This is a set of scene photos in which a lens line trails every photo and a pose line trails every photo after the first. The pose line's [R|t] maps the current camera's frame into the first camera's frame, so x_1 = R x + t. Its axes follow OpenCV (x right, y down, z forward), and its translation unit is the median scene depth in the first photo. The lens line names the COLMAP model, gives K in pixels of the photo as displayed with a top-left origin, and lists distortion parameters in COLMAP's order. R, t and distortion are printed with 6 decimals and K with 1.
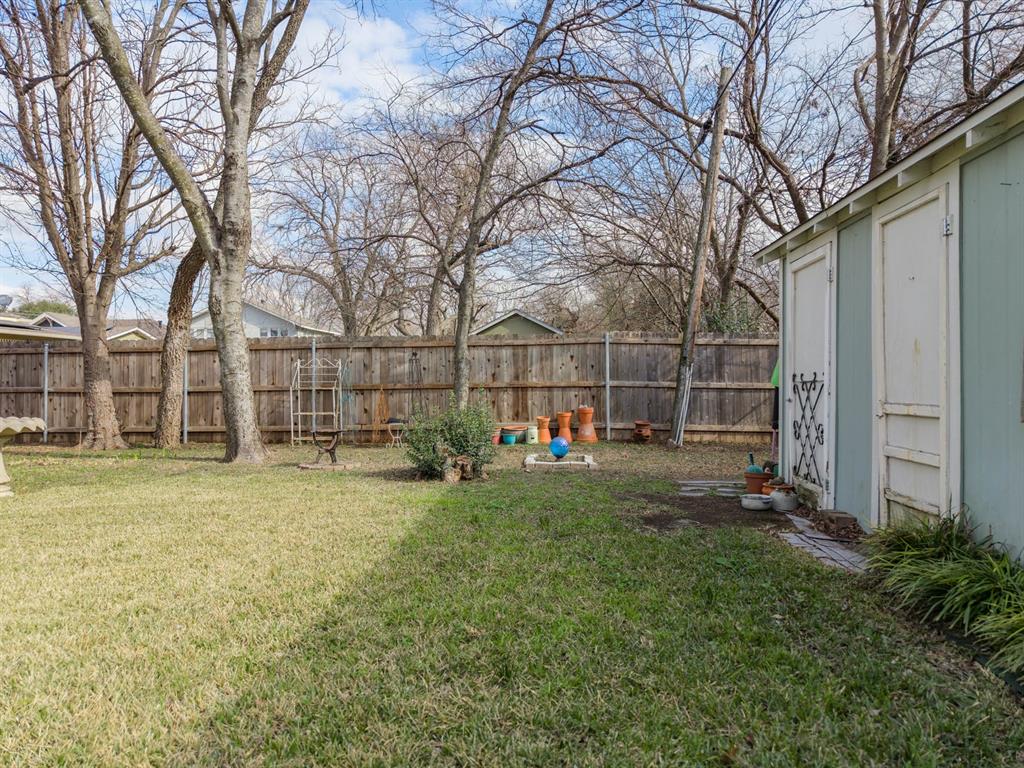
lens RADIAL K [[677.8, 0, 511.7], [0, 677.8, 381.0], [0, 0, 1]] dist [0.049199, -0.049088]
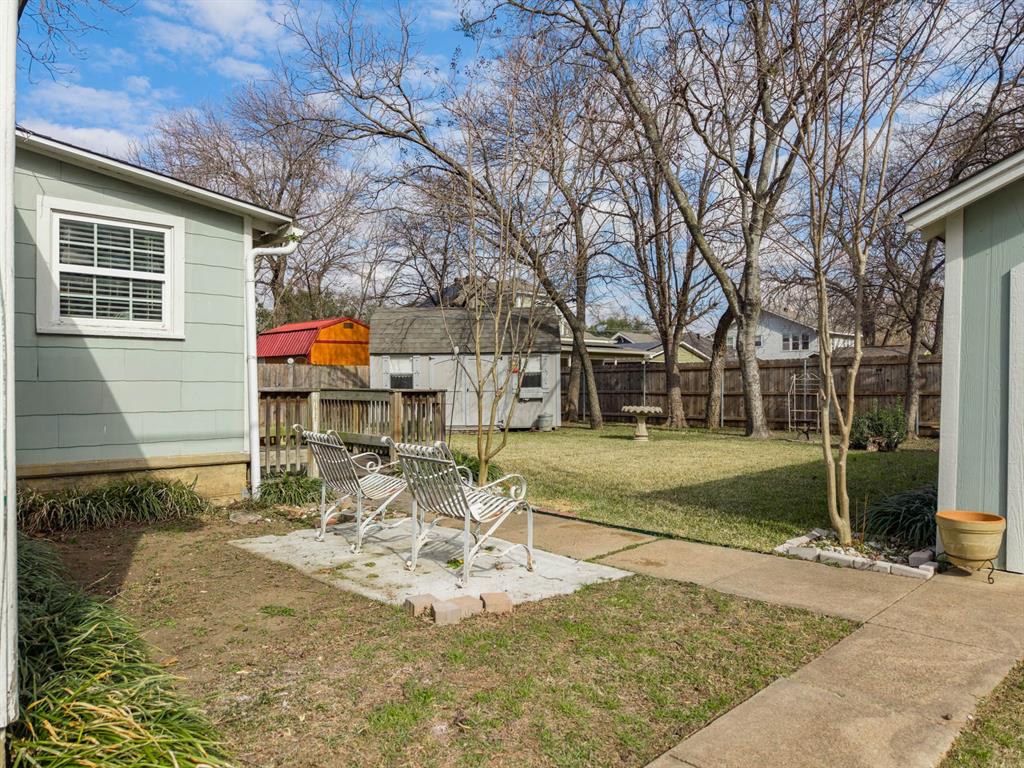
lens RADIAL K [[709.2, 0, 476.5], [0, 709.2, 384.7], [0, 0, 1]] dist [0.027623, -0.063010]
pose [[0.718951, 0.005907, -0.695036, 0.276522], [-0.000171, 0.999965, 0.008321, -0.022171], [0.695061, -0.005863, 0.718927, -0.619986]]
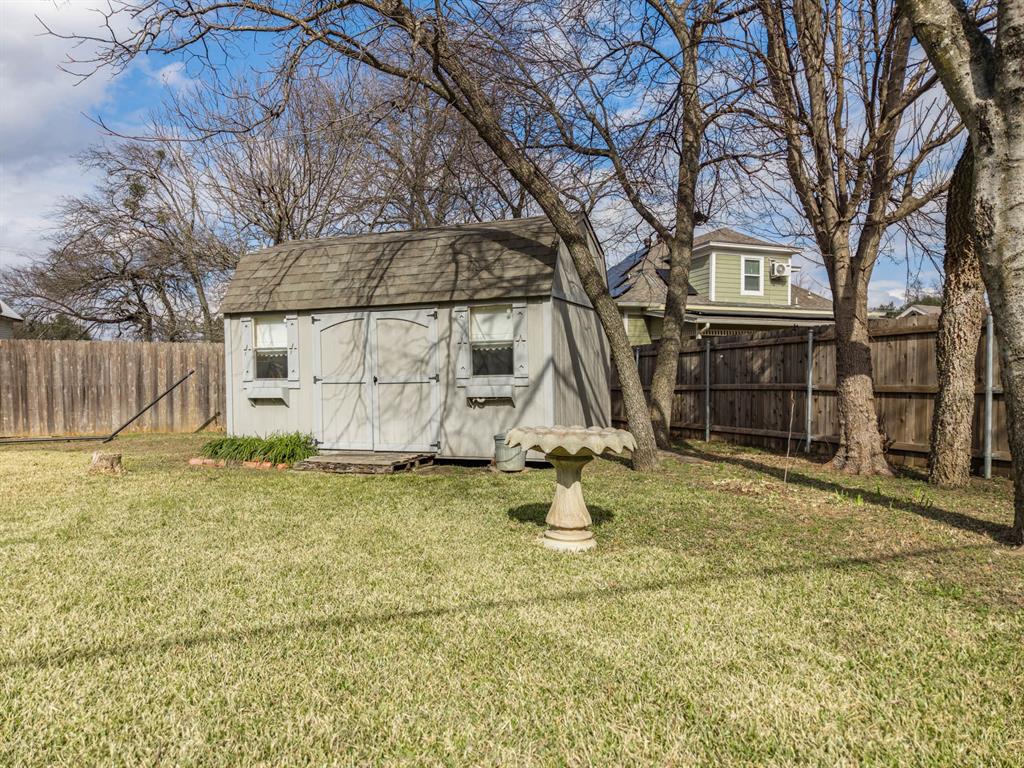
lens RADIAL K [[676.3, 0, 513.9], [0, 676.3, 388.5], [0, 0, 1]] dist [0.001606, -0.003818]
pose [[0.391877, 0.014578, -0.919902, -0.095597], [0.000845, 0.999868, 0.016205, 0.001242], [0.920017, -0.007128, 0.391814, 0.403150]]
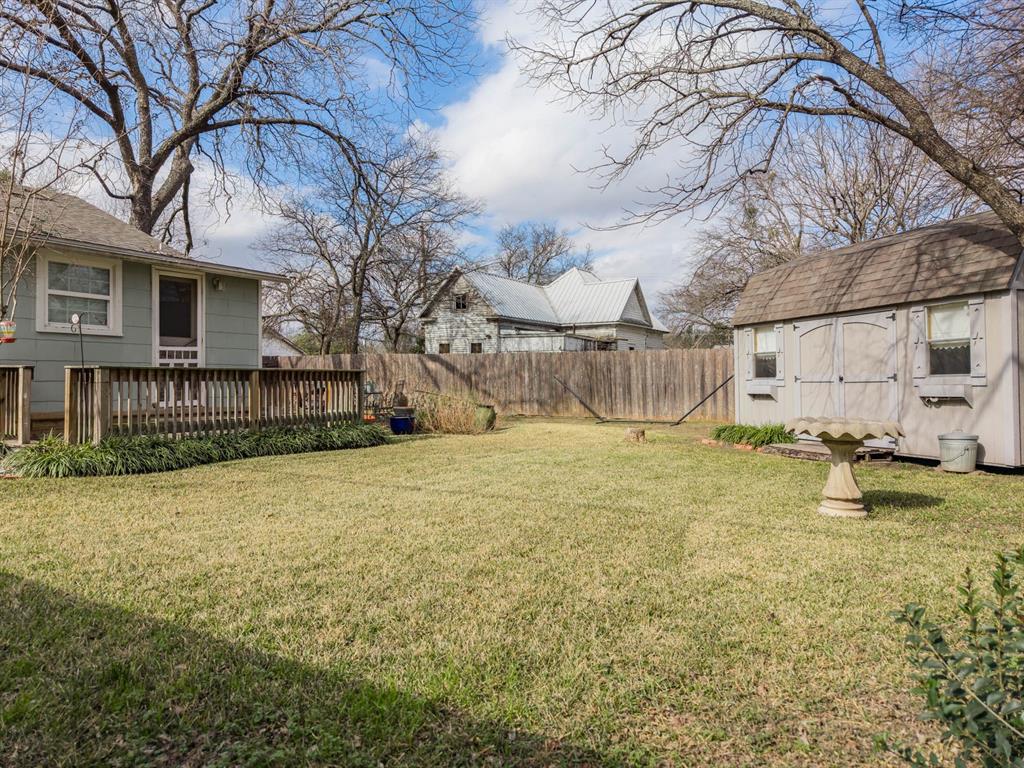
lens RADIAL K [[677.8, 0, 511.7], [0, 677.8, 381.0], [0, 0, 1]] dist [0.049199, -0.049088]
pose [[-0.478498, 0.003225, -0.878083, 0.091952], [-0.001331, 0.999989, 0.004399, 0.002975], [0.878088, 0.003274, -0.478488, 0.615457]]
